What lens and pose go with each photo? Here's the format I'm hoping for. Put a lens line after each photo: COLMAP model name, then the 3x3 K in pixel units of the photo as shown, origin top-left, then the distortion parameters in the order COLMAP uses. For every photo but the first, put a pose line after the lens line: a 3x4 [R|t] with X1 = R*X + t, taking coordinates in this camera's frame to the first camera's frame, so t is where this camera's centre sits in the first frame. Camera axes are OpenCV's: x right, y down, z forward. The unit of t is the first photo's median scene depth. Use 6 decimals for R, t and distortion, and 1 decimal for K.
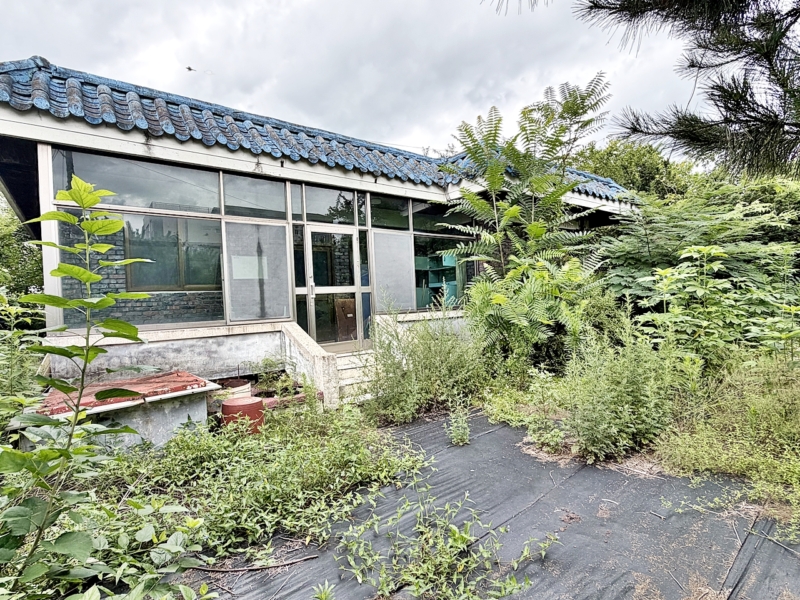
lens RADIAL K [[397.7, 0, 399.4], [0, 397.7, 302.7], [0, 0, 1]] dist [-0.001048, -0.001780]
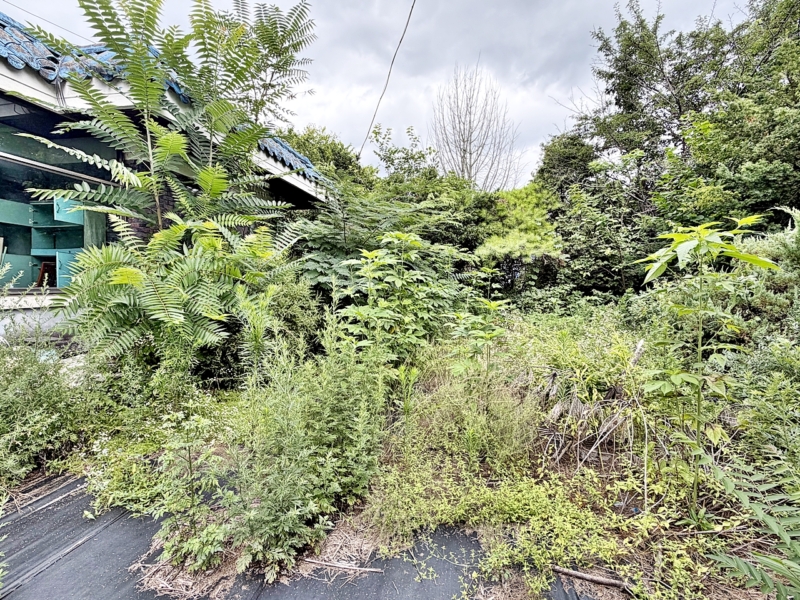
lens RADIAL K [[397.7, 0, 400.0], [0, 397.7, 301.0], [0, 0, 1]] dist [-0.001048, -0.001780]
pose [[0.741350, 0.022567, 0.670739, 0.137748], [-0.039570, 0.999166, 0.010119, 0.004146], [-0.669951, -0.034043, 0.741624, 0.283663]]
